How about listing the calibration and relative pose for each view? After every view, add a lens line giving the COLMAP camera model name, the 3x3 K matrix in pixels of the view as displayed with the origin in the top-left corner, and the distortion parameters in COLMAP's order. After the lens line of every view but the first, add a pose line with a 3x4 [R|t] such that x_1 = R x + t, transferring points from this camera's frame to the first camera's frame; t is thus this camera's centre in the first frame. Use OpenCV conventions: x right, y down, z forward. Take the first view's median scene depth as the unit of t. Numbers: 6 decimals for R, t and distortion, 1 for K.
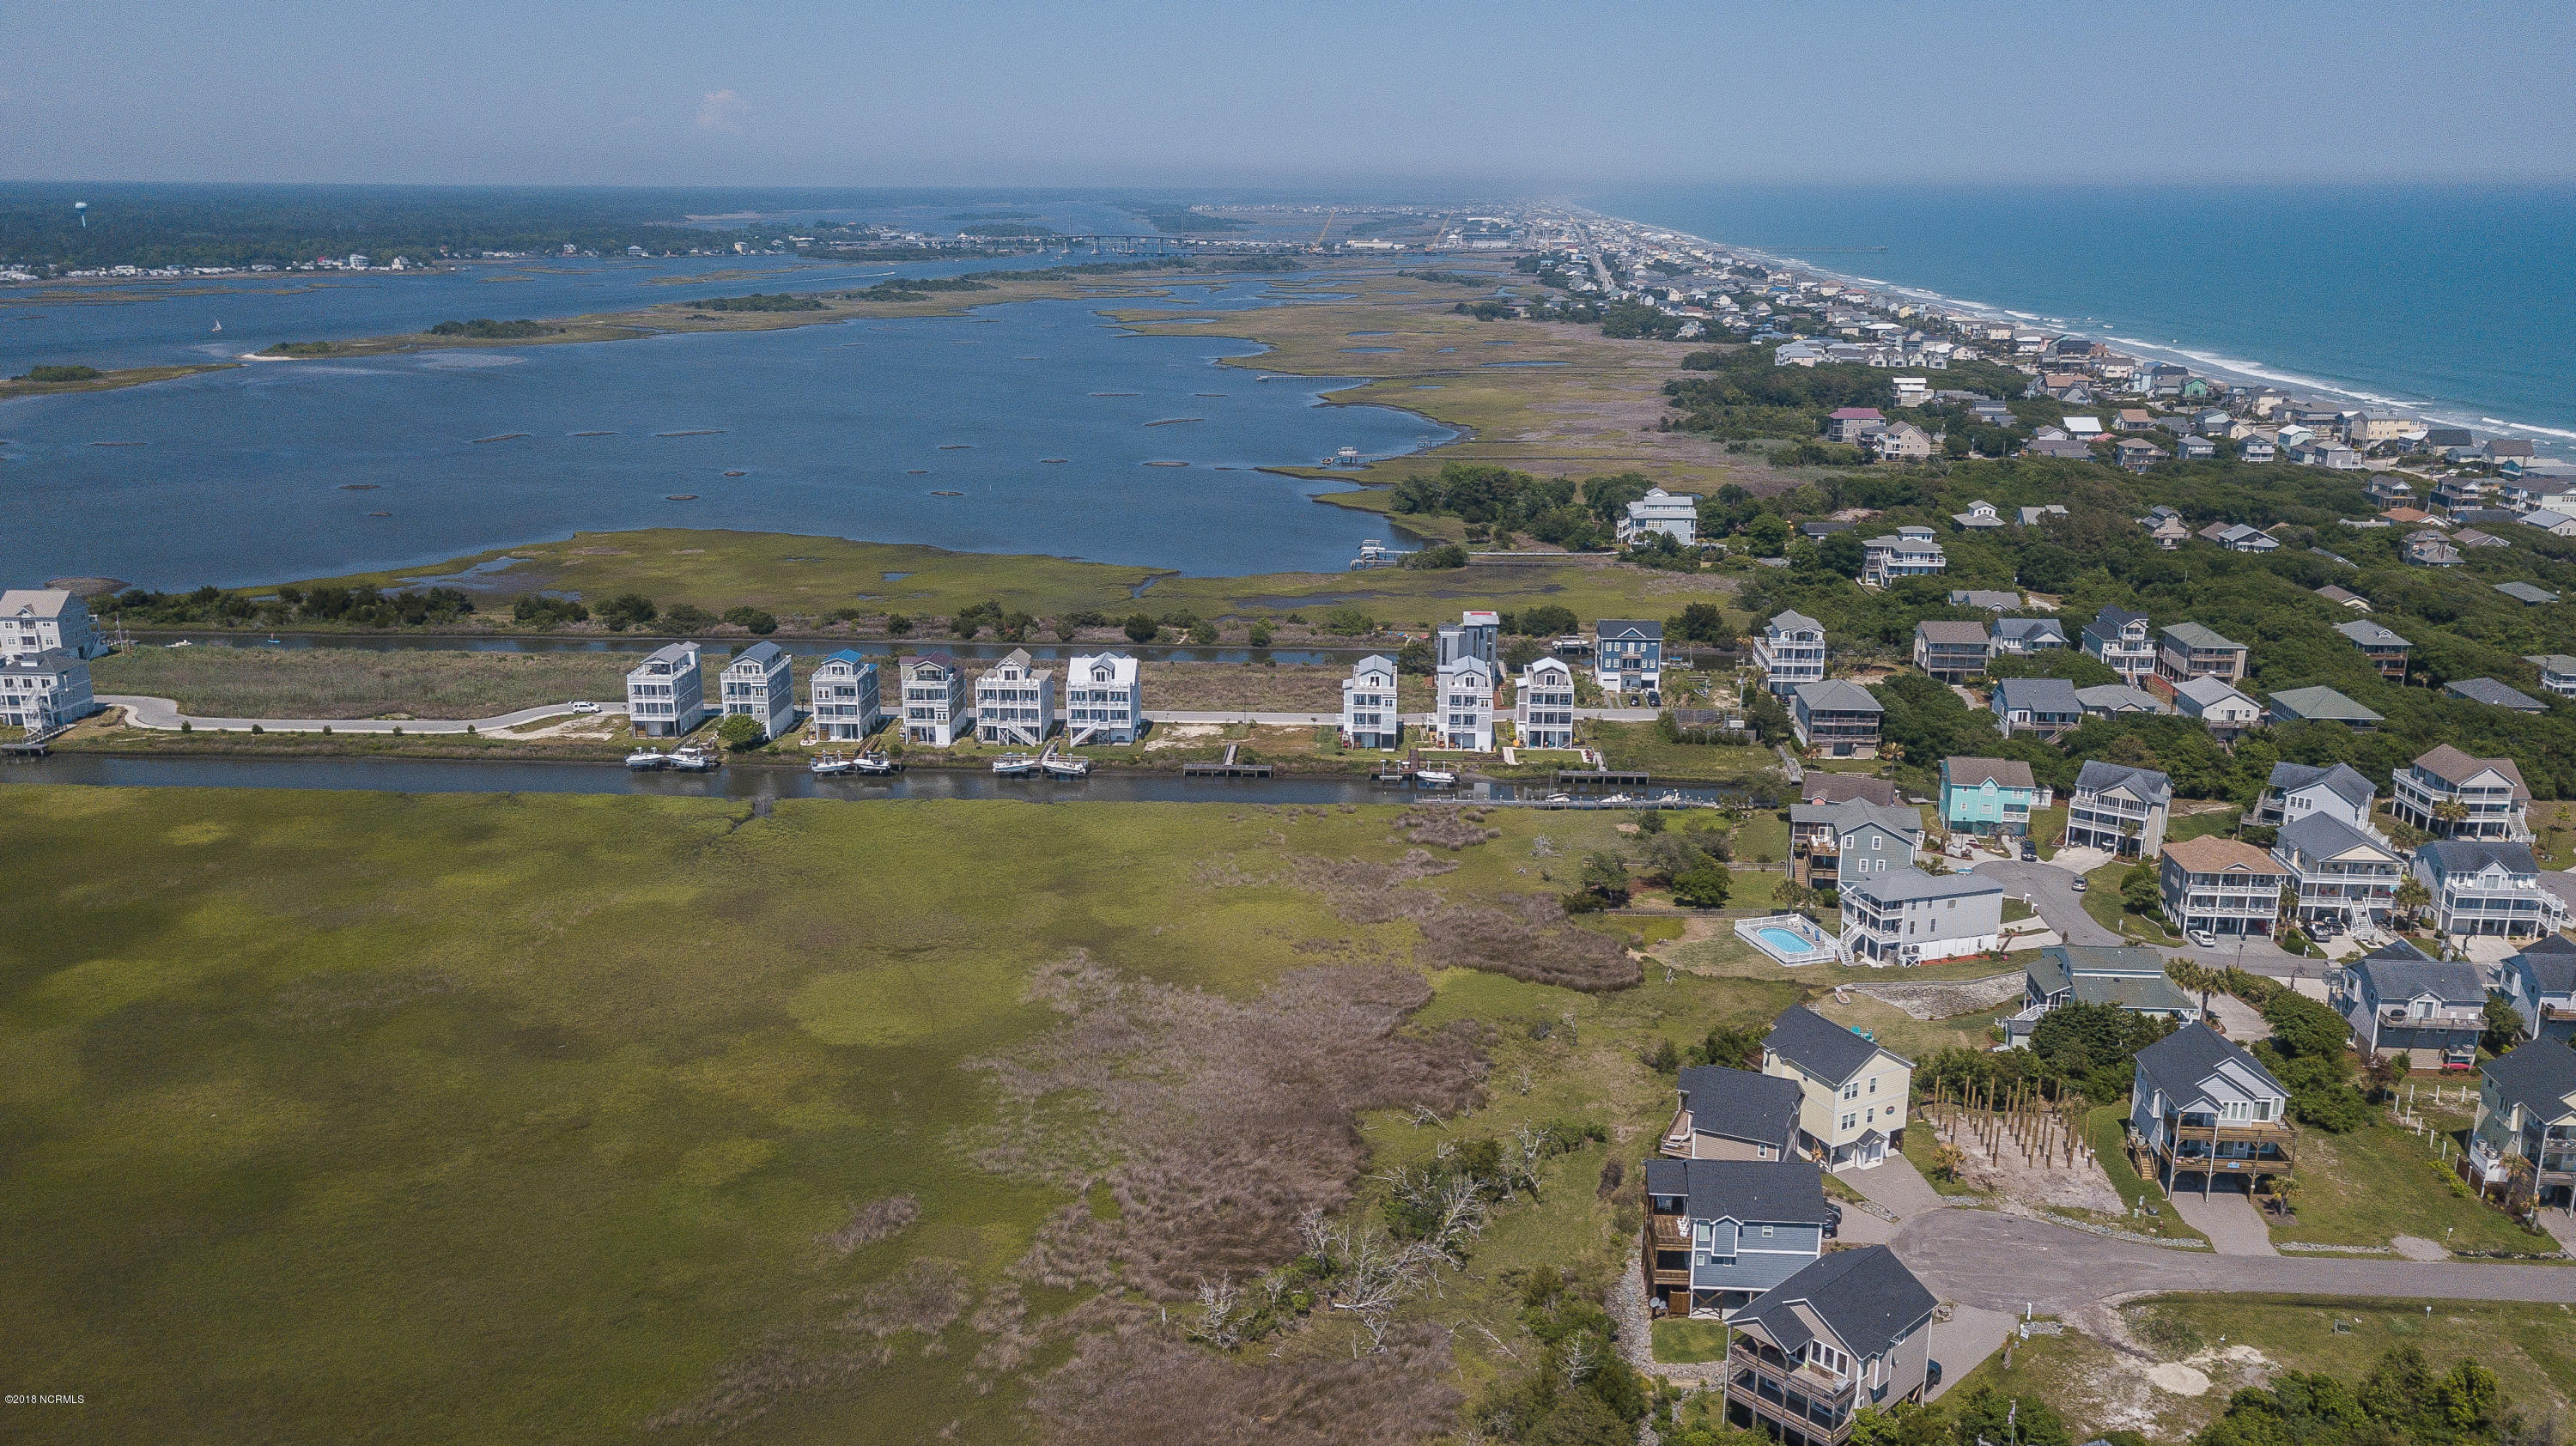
lens RADIAL K [[2068.1, 0, 1242.8], [0, 2068.1, 732.1], [0, 0, 1]] dist [0.021048, 0.007740]
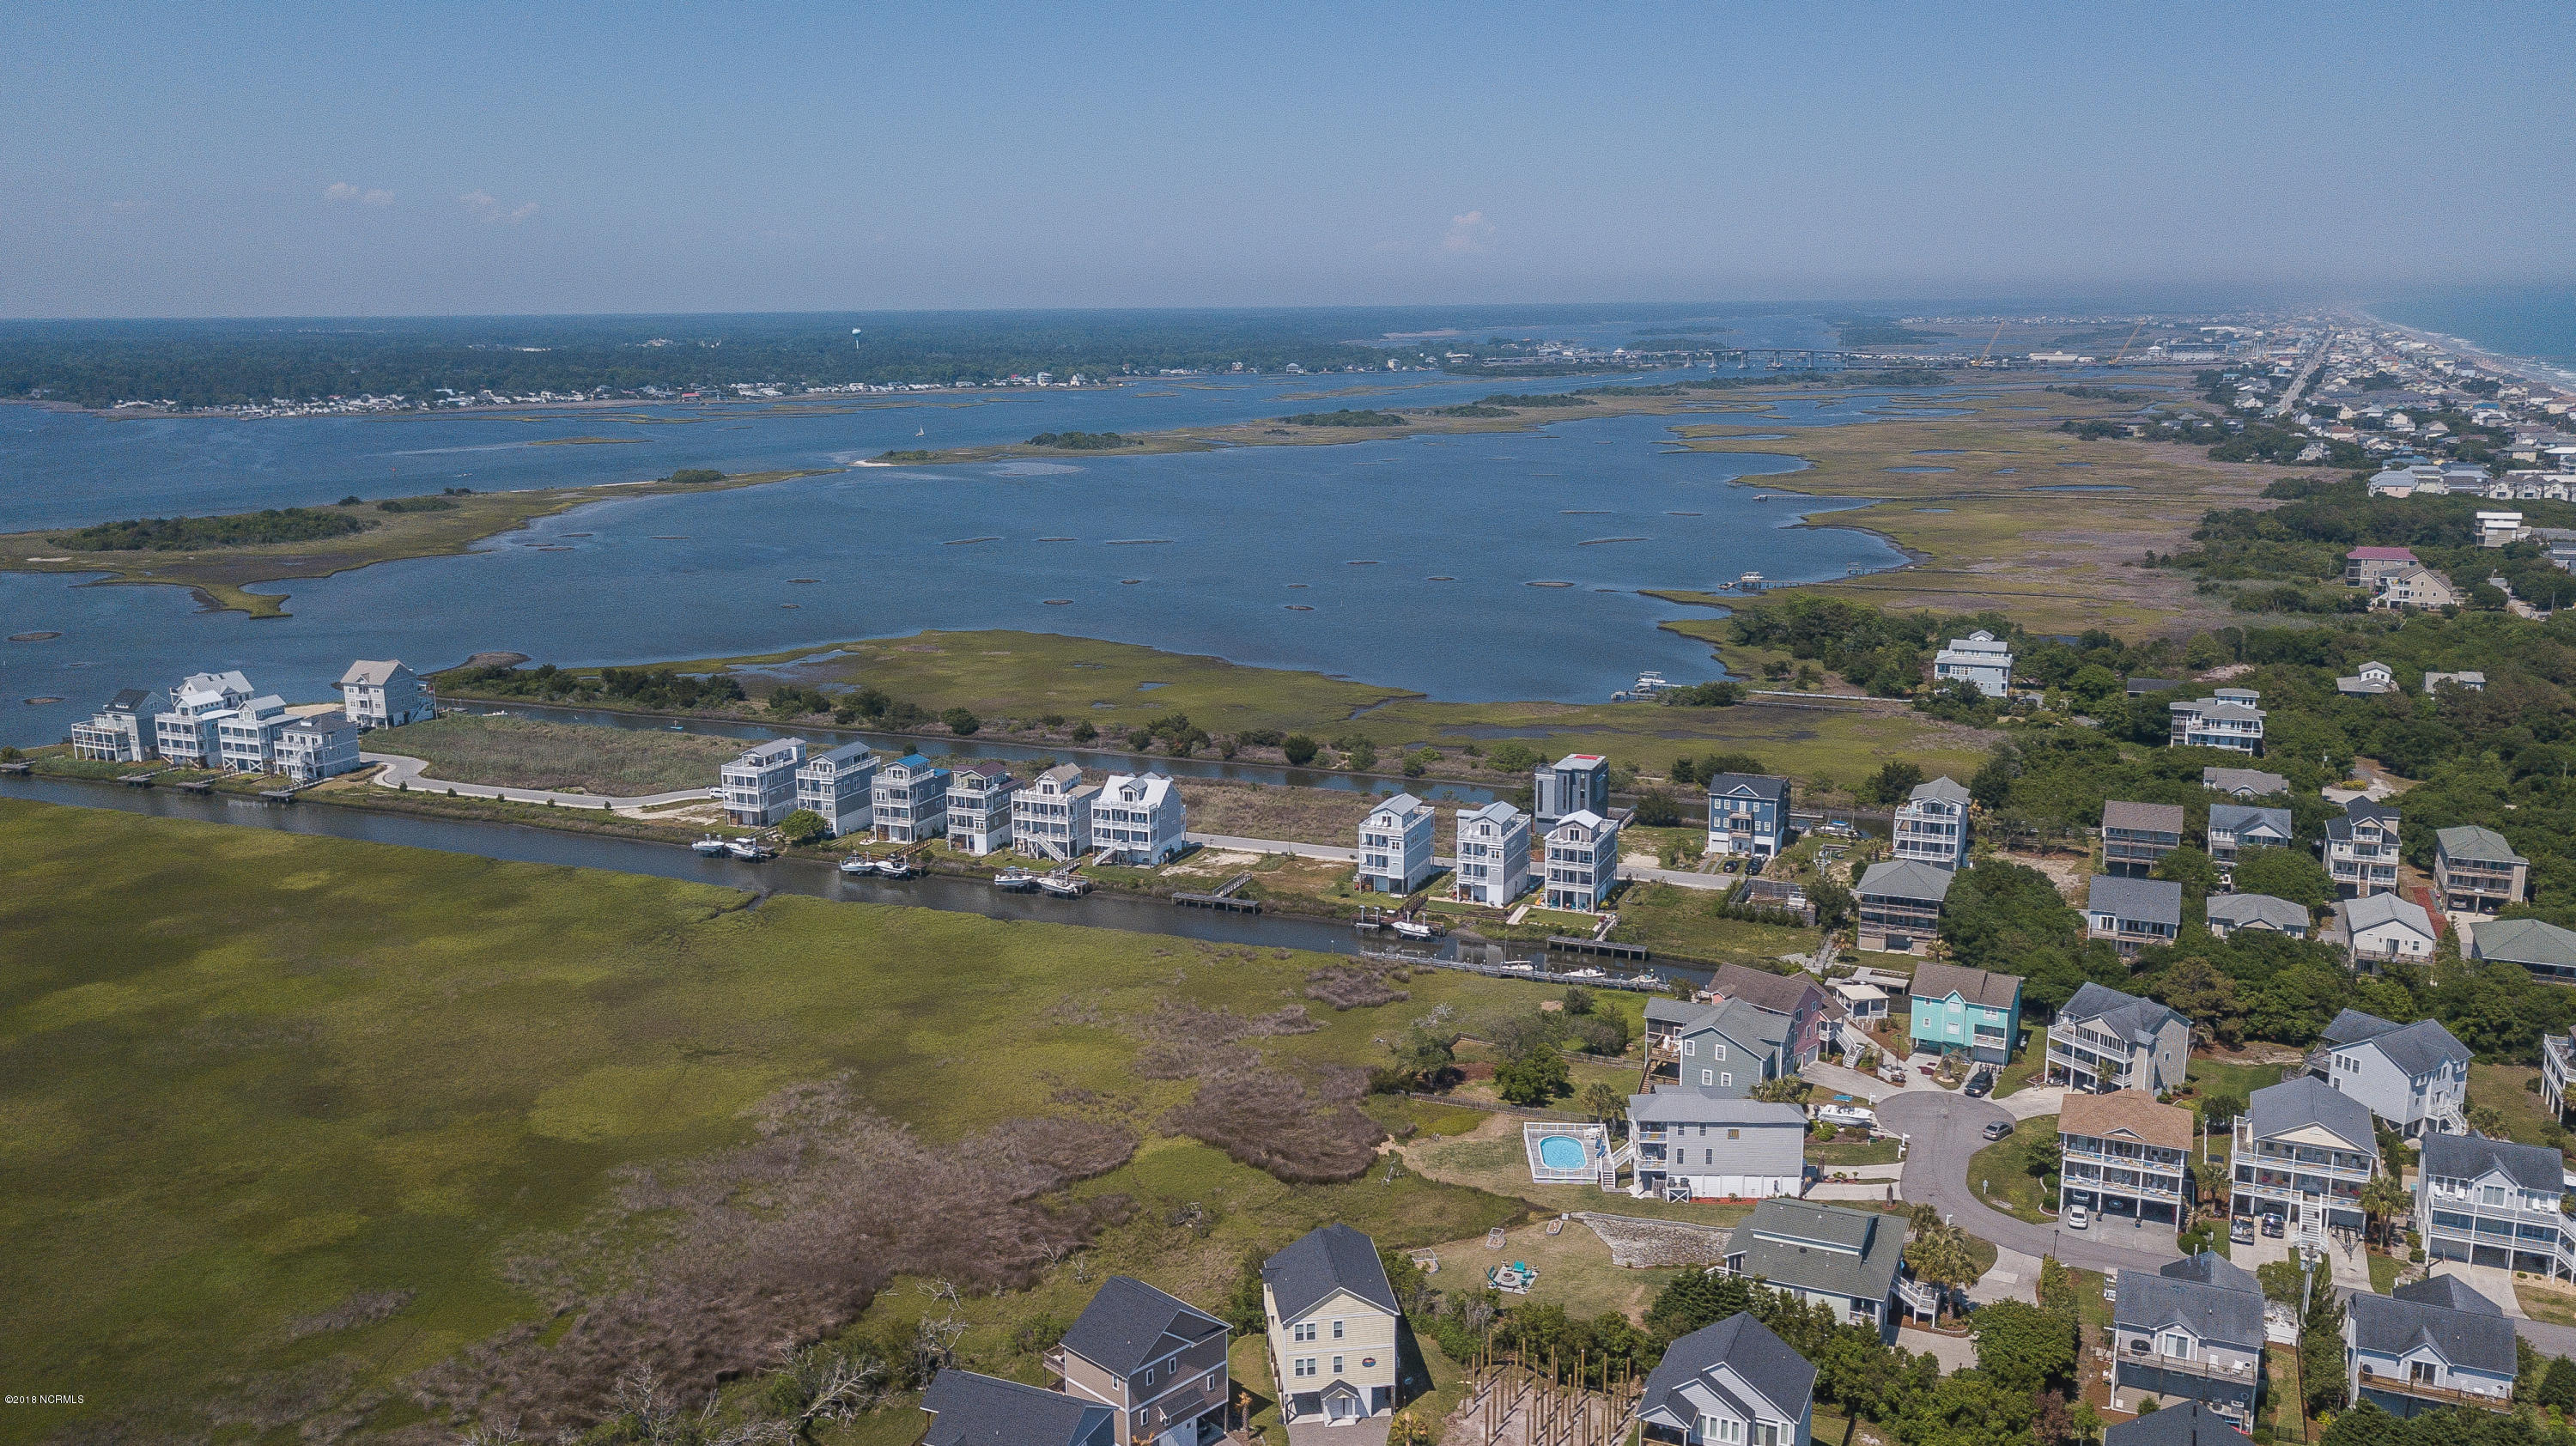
lens RADIAL K [[2068.1, 0, 1222.7], [0, 2068.1, 705.0], [0, 0, 1]] dist [0.021048, 0.007740]
pose [[0.937269, 0.054091, -0.344385, 0.299726], [-0.076609, 0.995699, -0.052108, -0.021929], [0.340085, 0.075223, 0.937381, 0.086267]]
